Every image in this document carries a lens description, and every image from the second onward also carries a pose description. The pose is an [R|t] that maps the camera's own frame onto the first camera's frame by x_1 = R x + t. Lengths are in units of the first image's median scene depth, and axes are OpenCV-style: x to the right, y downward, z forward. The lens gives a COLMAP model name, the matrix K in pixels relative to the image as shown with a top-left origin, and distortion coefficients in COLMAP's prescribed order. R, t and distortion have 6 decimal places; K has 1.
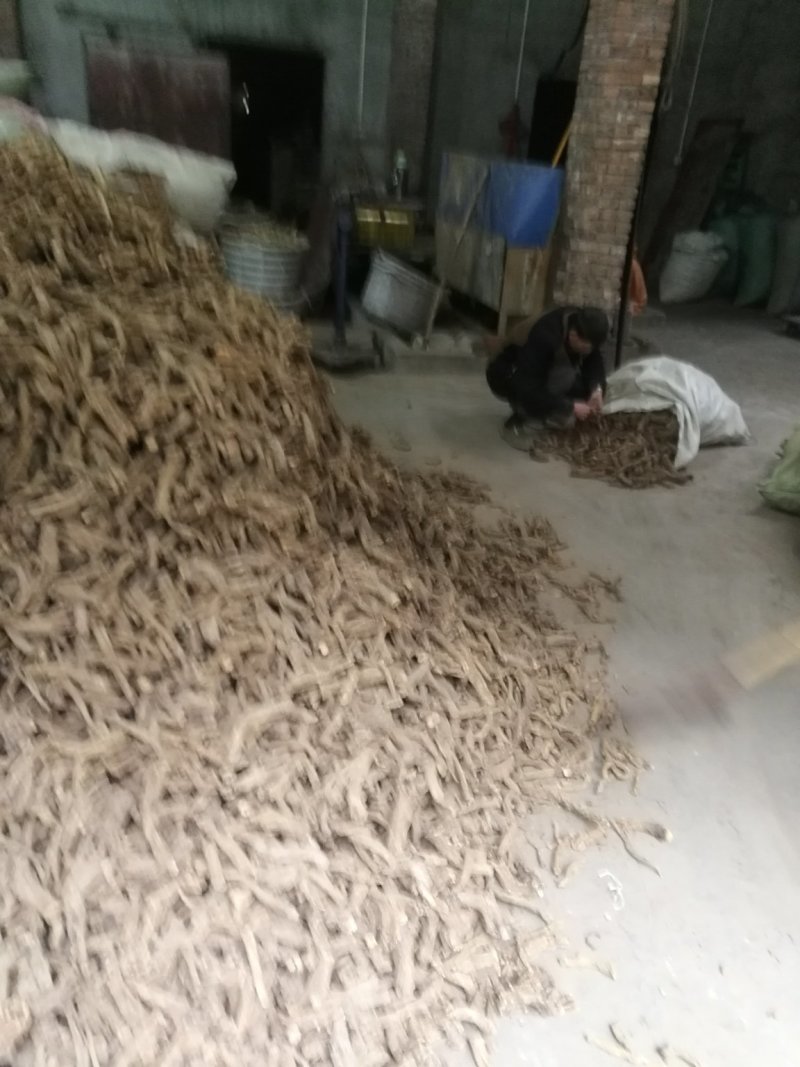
lens RADIAL K [[901.3, 0, 400.0], [0, 901.3, 533.5], [0, 0, 1]] dist [0.008566, 0.001378]
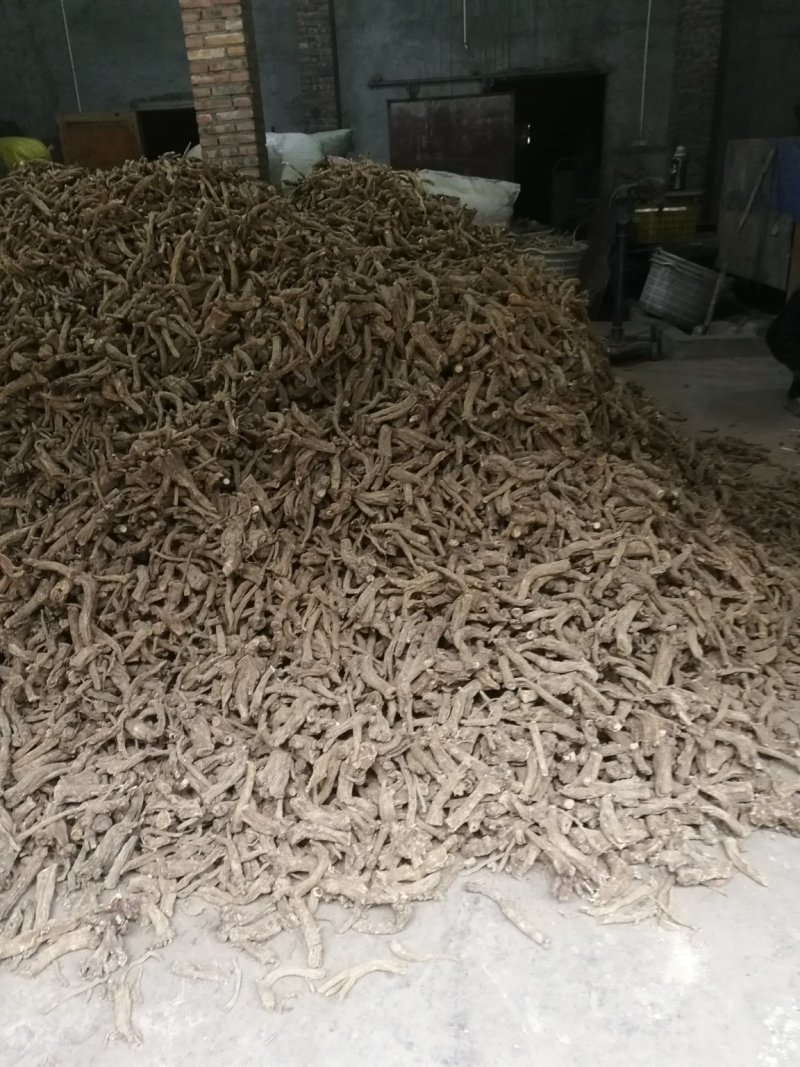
lens RADIAL K [[895.6, 0, 334.5], [0, 895.6, 578.7], [0, 0, 1]] dist [-0.000852, 0.014350]
pose [[0.931389, 0.011156, -0.363856, 0.025691], [-0.014155, 0.999884, -0.005577, 0.212483], [0.363751, 0.010345, 0.931439, -0.248508]]
